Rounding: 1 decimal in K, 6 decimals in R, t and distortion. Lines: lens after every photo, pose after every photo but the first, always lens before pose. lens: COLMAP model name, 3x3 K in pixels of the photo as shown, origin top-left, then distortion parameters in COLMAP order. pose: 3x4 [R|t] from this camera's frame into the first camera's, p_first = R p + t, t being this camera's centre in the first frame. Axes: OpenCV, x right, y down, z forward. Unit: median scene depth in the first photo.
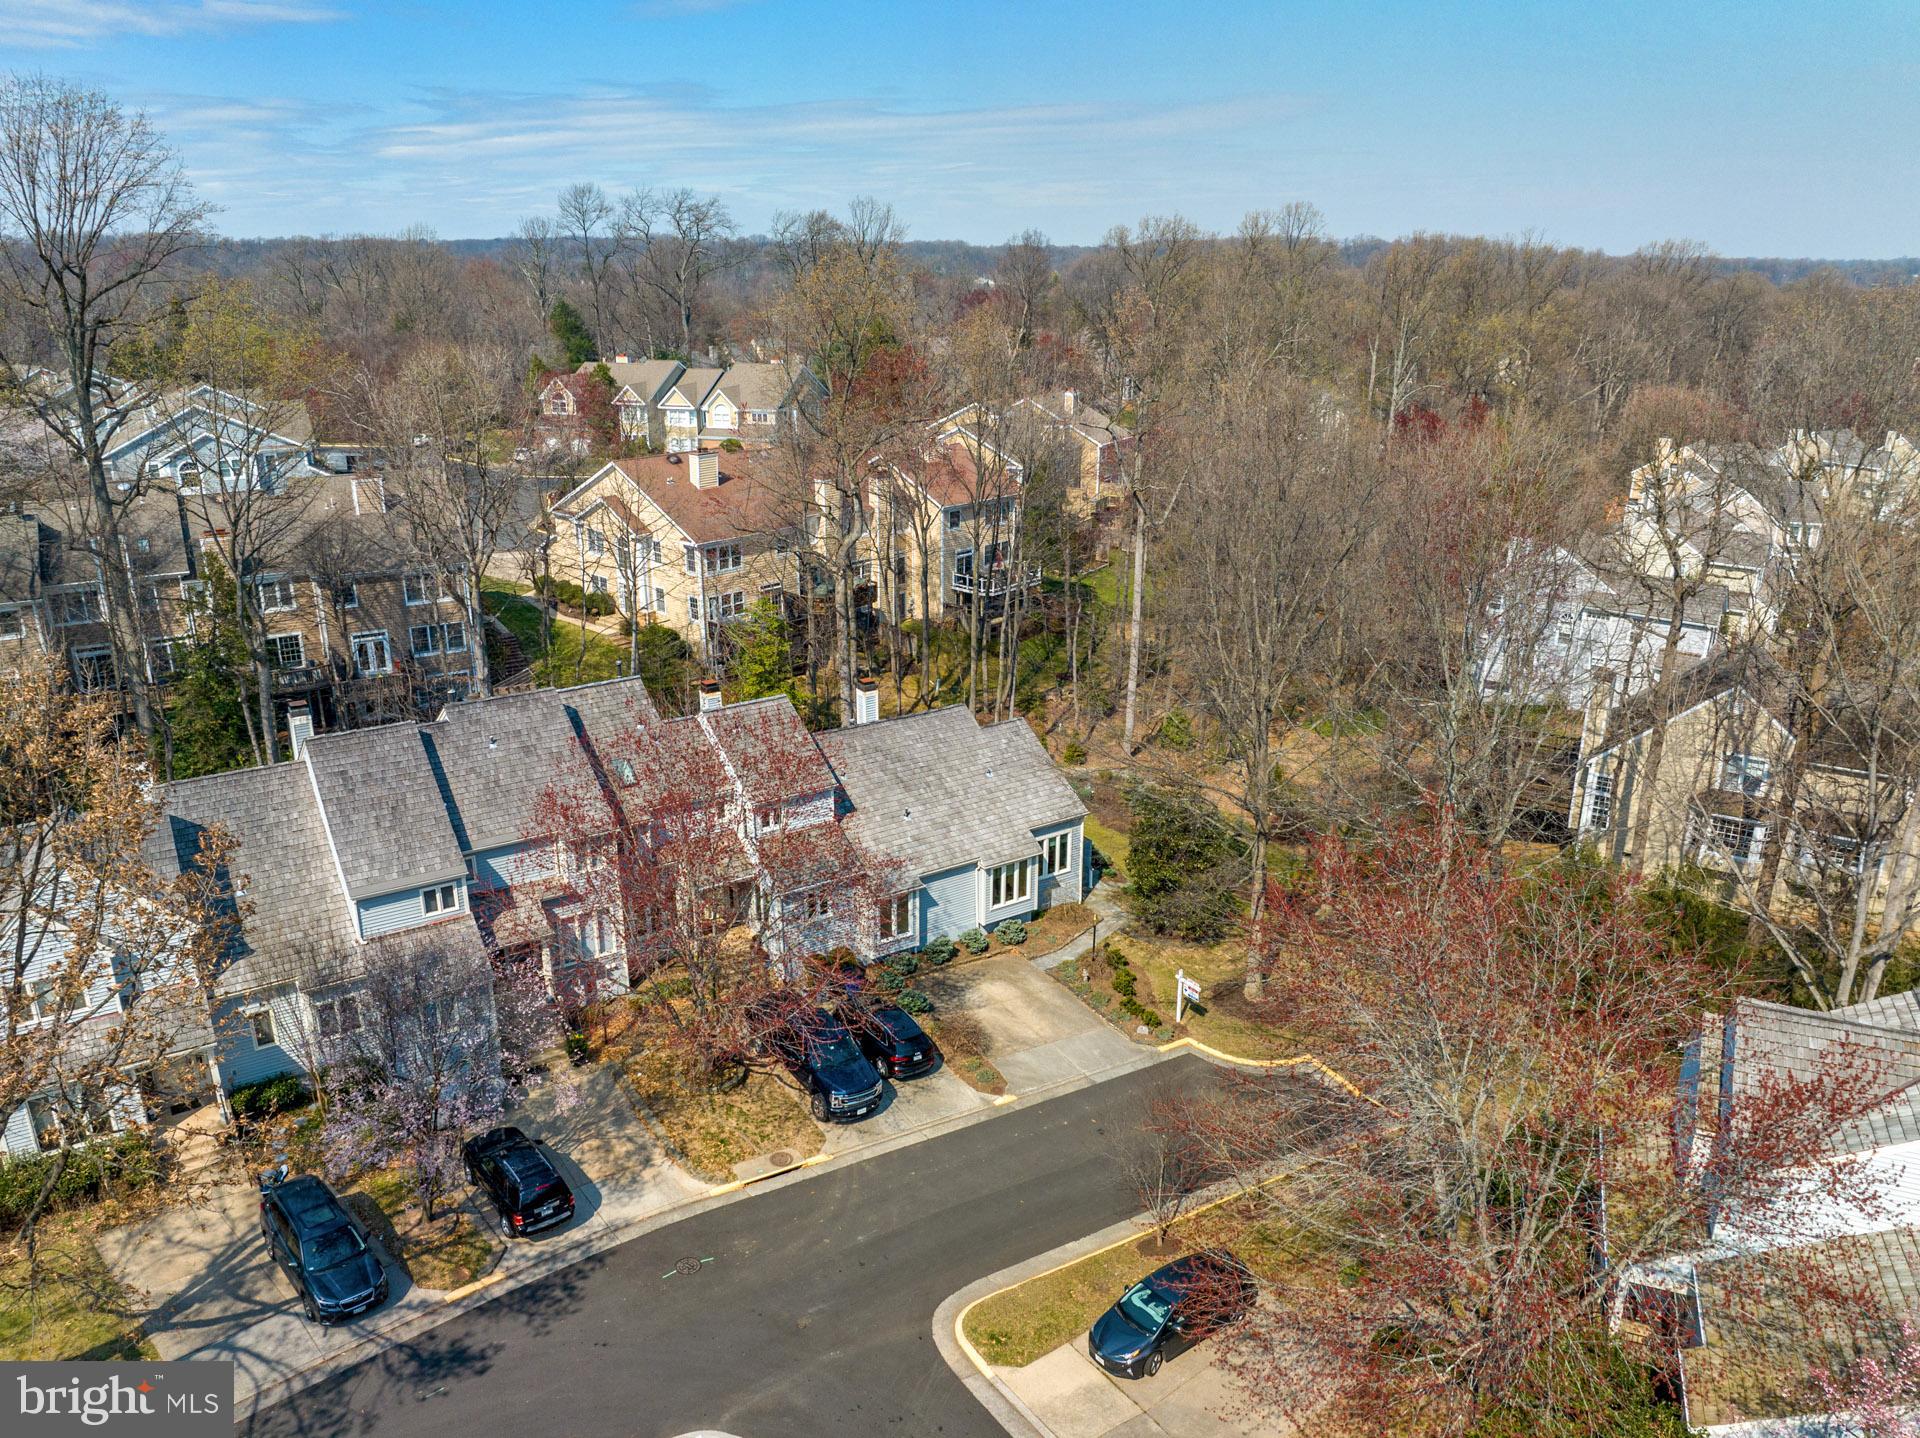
lens RADIAL K [[1300.9, 0, 960.0], [0, 1300.9, 719.0], [0, 0, 1]] dist [-0.048219, 0.002057]
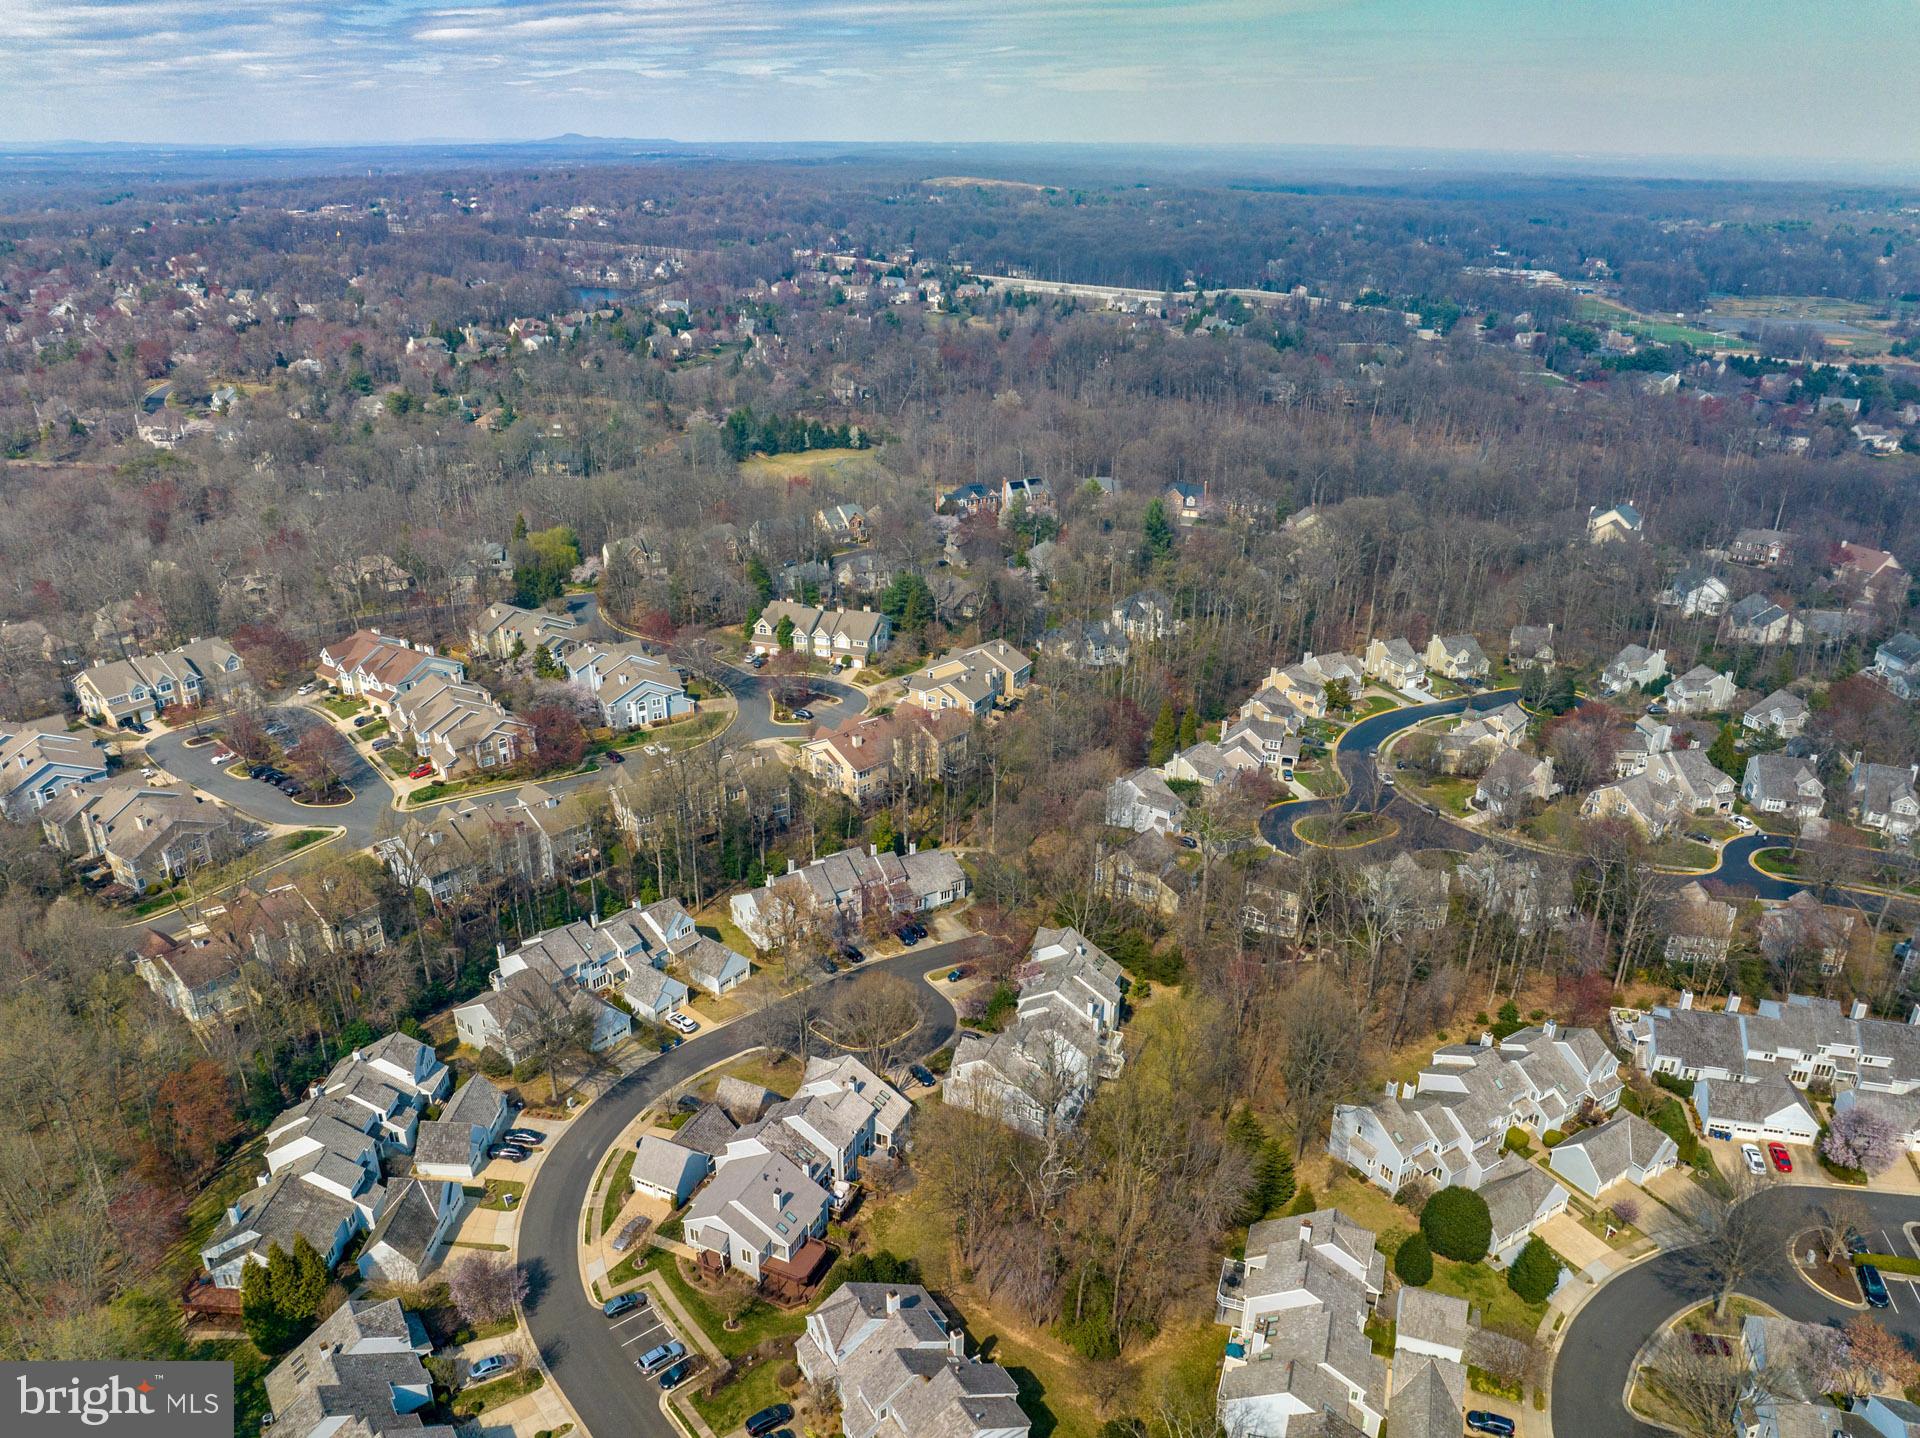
lens RADIAL K [[1300.9, 0, 960.0], [0, 1300.9, 719.0], [0, 0, 1]] dist [-0.048219, 0.002057]
pose [[0.999580, 0.013148, -0.025842, 0.201281], [-0.011099, 0.996898, 0.077916, -0.840462], [0.026786, -0.077596, 0.996625, -3.449933]]
